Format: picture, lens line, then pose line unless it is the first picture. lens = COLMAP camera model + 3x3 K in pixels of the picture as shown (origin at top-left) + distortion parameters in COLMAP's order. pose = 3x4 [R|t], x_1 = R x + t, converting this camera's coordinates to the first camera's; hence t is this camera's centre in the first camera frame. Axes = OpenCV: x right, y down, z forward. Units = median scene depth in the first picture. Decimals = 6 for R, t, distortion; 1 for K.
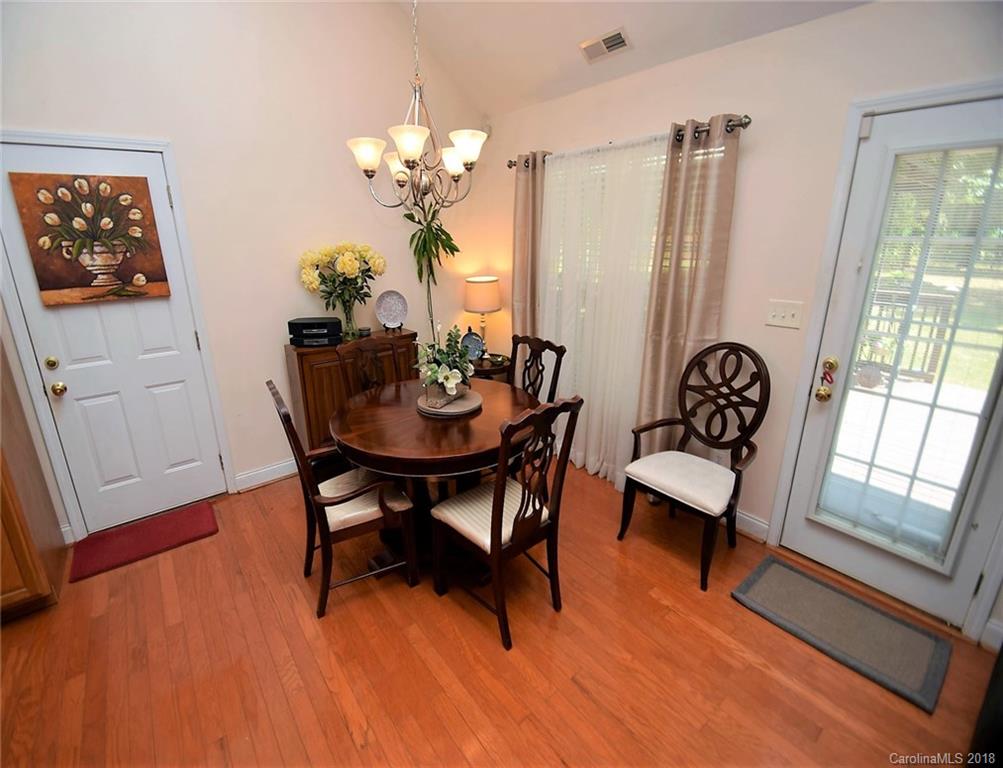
lens RADIAL K [[442.3, 0, 483.5], [0, 442.3, 362.7], [0, 0, 1]] dist [0.000864, -0.008366]
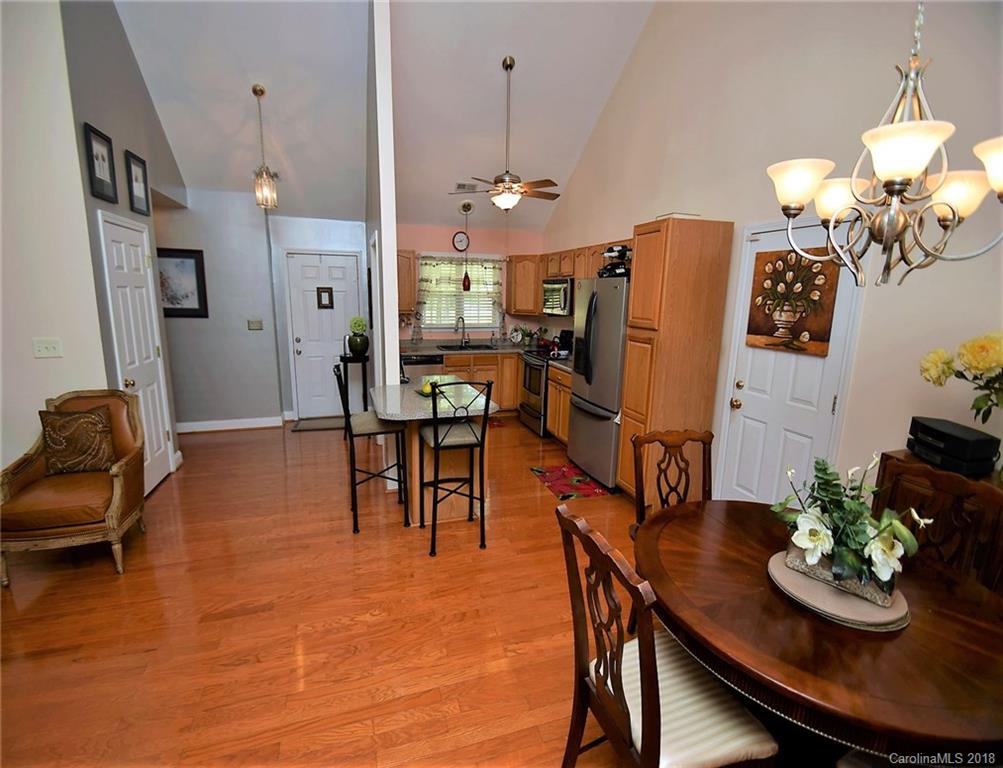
lens RADIAL K [[442.3, 0, 483.5], [0, 442.3, 362.7], [0, 0, 1]] dist [0.000864, -0.008366]
pose [[-0.363084, 0.157477, -0.918352, 0.589272], [-0.269654, 0.925678, 0.265344, -0.218286], [0.891884, 0.343980, -0.293635, 0.668763]]
